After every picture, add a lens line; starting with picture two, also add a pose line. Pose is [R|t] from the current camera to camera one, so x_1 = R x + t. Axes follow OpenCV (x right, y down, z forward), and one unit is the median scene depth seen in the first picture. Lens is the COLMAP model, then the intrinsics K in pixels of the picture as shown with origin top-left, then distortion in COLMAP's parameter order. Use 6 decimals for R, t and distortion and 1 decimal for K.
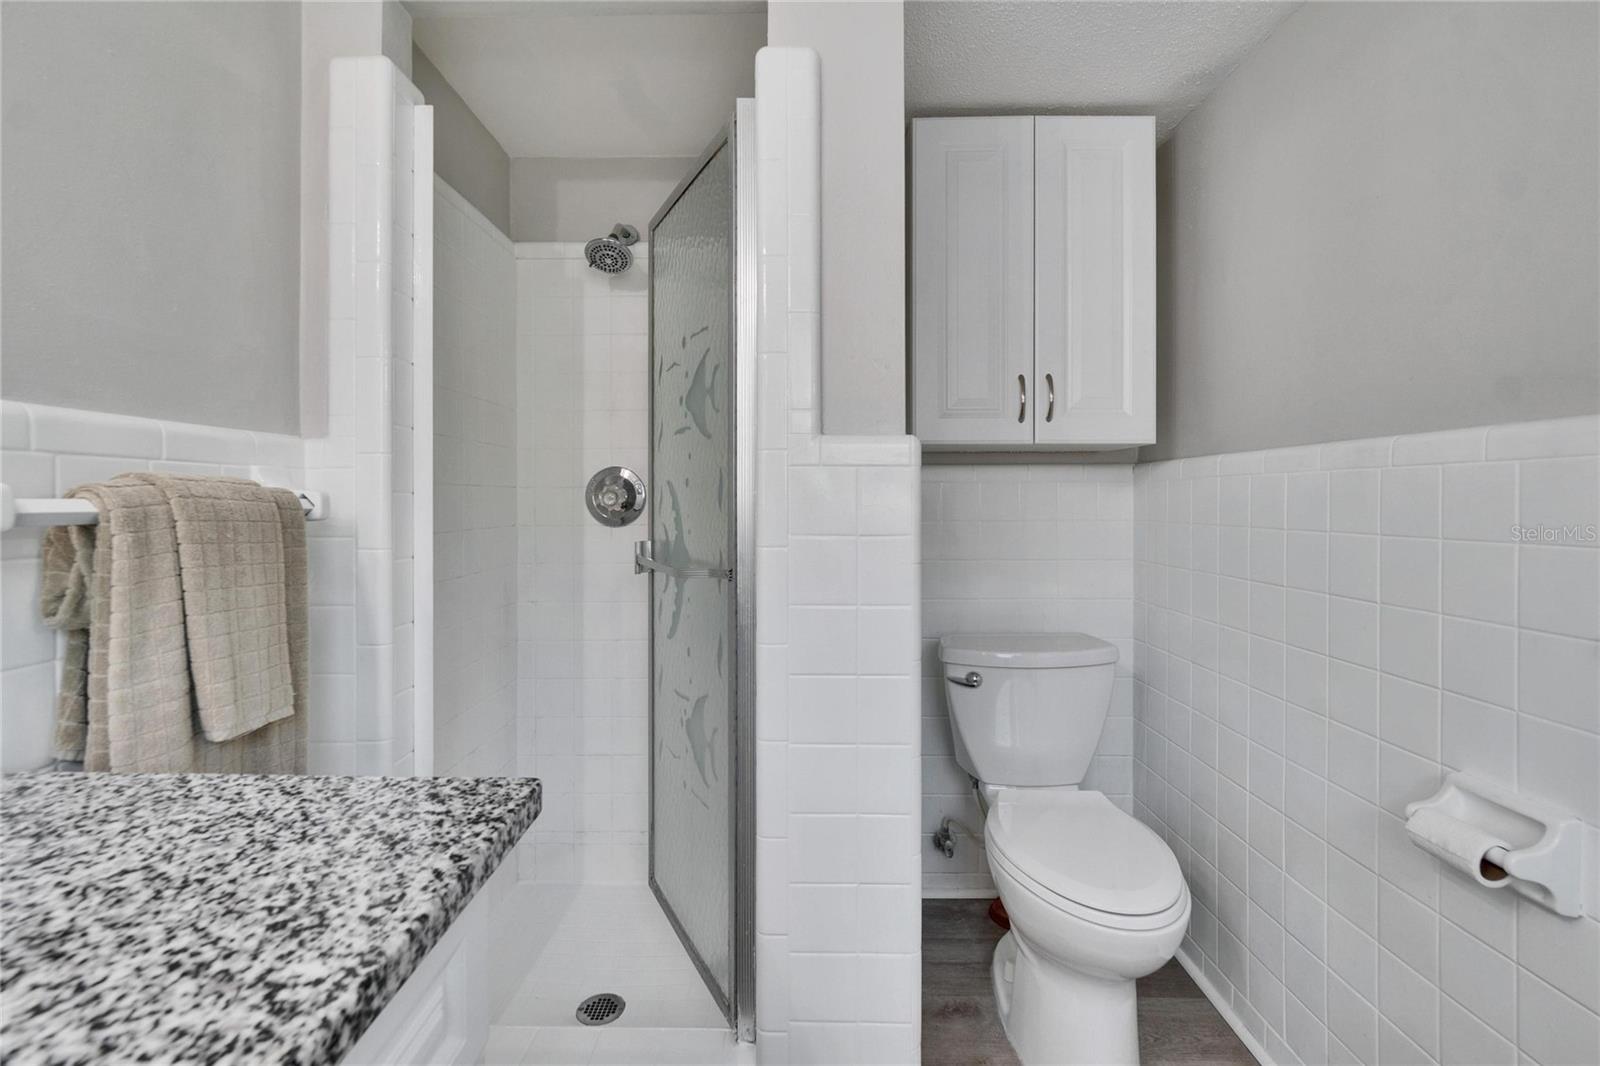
lens RADIAL K [[723.8, 0, 788.8], [0, 723.8, 488.9], [0, 0, 1]] dist [-0.001961, 0.000046]
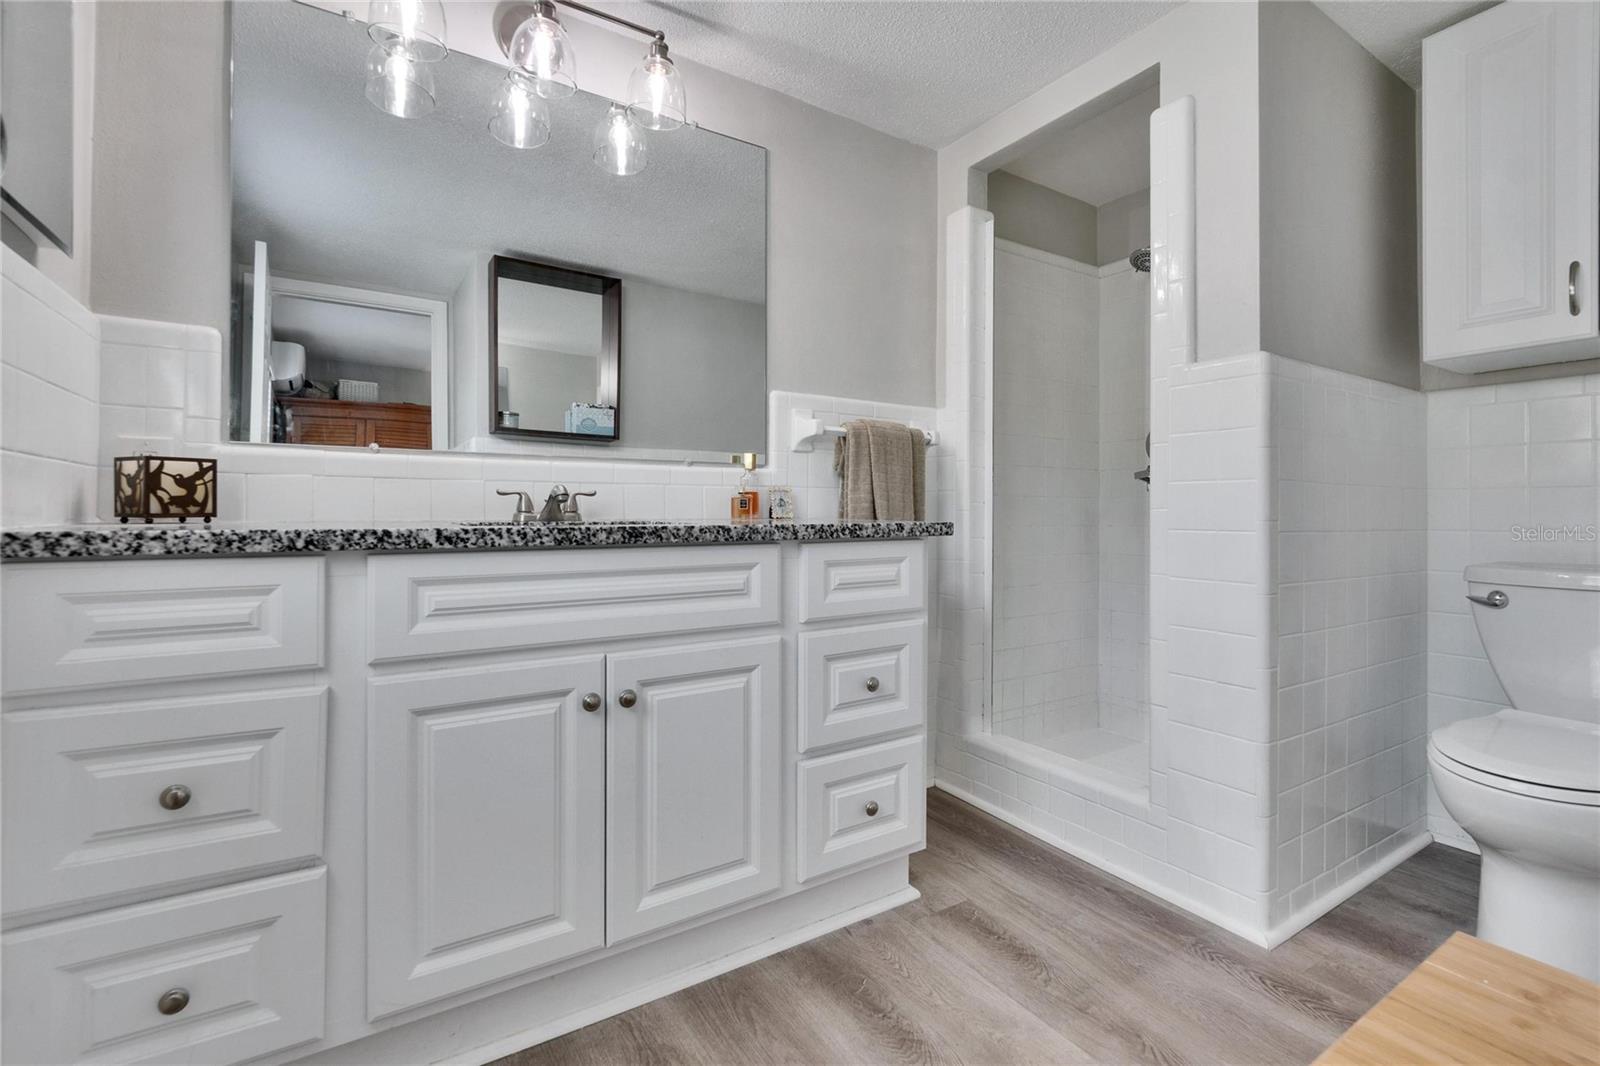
lens RADIAL K [[713.1, 0, 787.4], [0, 713.1, 516.5], [0, 0, 1]] dist [-0.003171, 0.000259]
pose [[0.520774, 0.004932, -0.853680, 1.157127], [-0.004485, 0.999985, 0.003041, 0.320327], [0.853683, 0.002245, 0.520789, -0.567806]]
